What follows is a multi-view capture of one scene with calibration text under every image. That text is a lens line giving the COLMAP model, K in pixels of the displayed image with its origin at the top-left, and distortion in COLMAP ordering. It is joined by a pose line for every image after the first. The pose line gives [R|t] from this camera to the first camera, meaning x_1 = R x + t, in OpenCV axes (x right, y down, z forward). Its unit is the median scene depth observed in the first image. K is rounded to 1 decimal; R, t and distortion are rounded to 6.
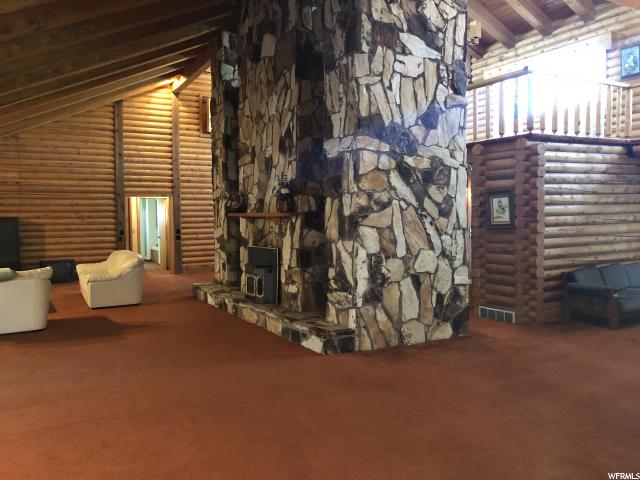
lens RADIAL K [[528.0, 0, 320.6], [0, 528.0, 242.8], [0, 0, 1]] dist [0.046862, -0.049966]
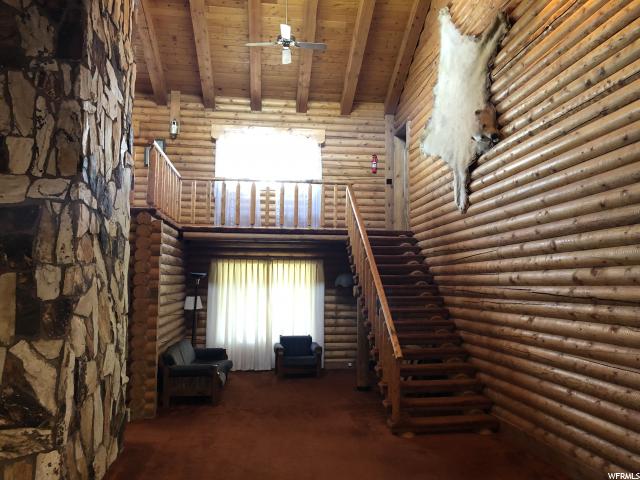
lens RADIAL K [[528.0, 0, 325.9], [0, 528.0, 240.5], [0, 0, 1]] dist [0.046862, -0.049966]
pose [[0.385888, 0.091586, 0.917988, -0.272209], [0.041609, 0.992320, -0.116493, -0.022651], [-0.921607, 0.083150, 0.379114, 0.295267]]
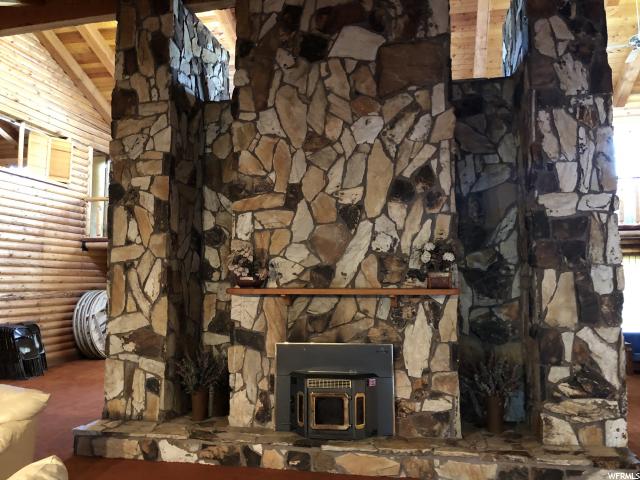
lens RADIAL K [[528.0, 0, 322.4], [0, 528.0, 236.7], [0, 0, 1]] dist [0.046862, -0.049966]
pose [[0.659120, 0.073232, 0.748463, -0.530098], [0.037678, 0.990782, -0.130122, -0.032388], [-0.751093, 0.113967, 0.650285, 0.525050]]
